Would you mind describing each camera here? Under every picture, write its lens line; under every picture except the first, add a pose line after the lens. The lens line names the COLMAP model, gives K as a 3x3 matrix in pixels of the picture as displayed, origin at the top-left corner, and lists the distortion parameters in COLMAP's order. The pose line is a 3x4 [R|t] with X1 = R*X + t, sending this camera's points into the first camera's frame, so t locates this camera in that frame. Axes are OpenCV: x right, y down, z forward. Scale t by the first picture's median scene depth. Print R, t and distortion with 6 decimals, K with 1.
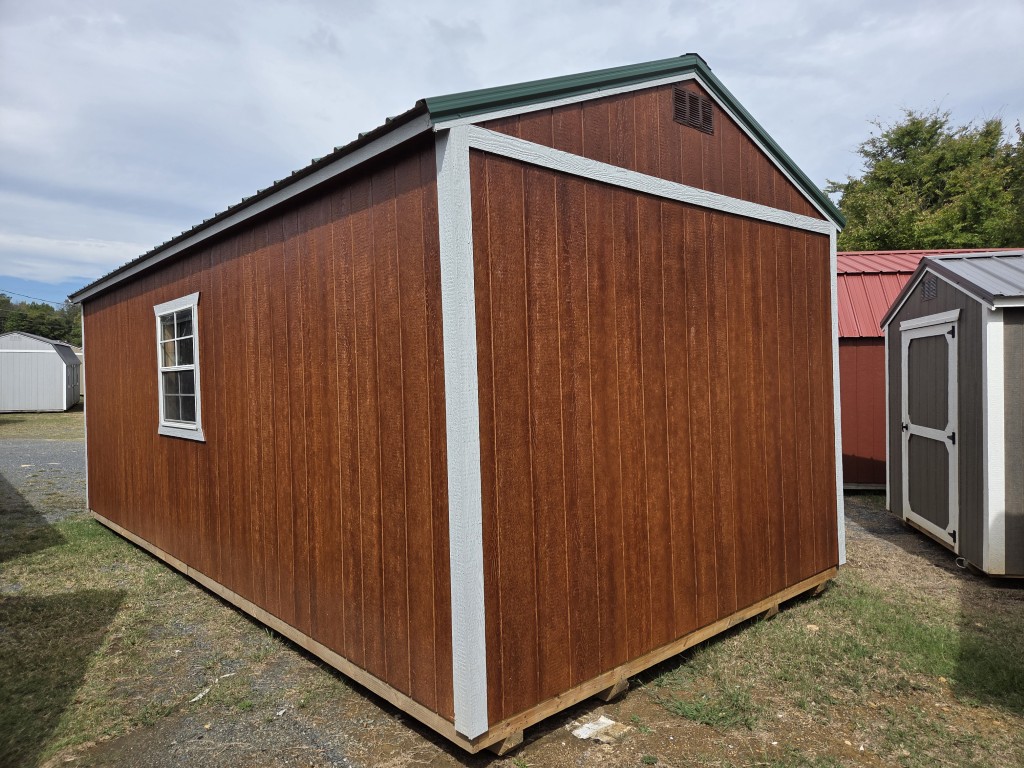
lens RADIAL K [[692.7, 0, 512.0], [0, 692.7, 383.9], [0, 0, 1]] dist [0.007435, -0.000415]
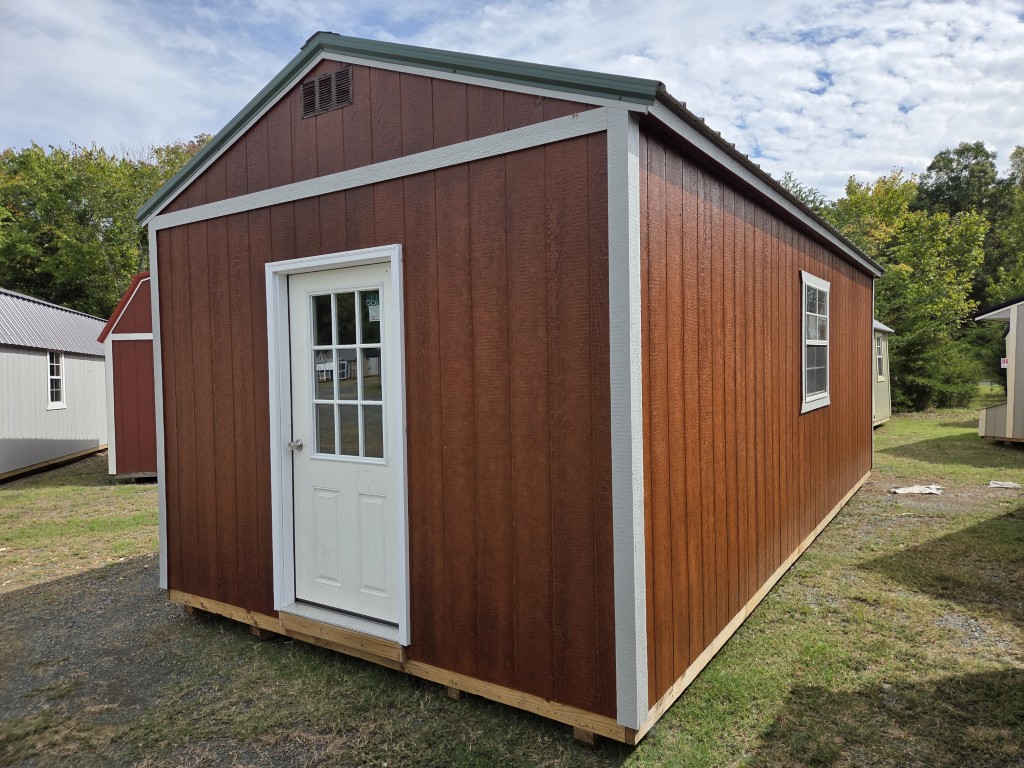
lens RADIAL K [[692.7, 0, 516.2], [0, 692.7, 380.6], [0, 0, 1]] dist [0.007435, -0.000415]
pose [[0.262043, 0.051425, -0.963685, 1.226600], [-0.003941, 0.998628, 0.052218, -0.053541], [0.965048, -0.009885, 0.261886, 0.975817]]
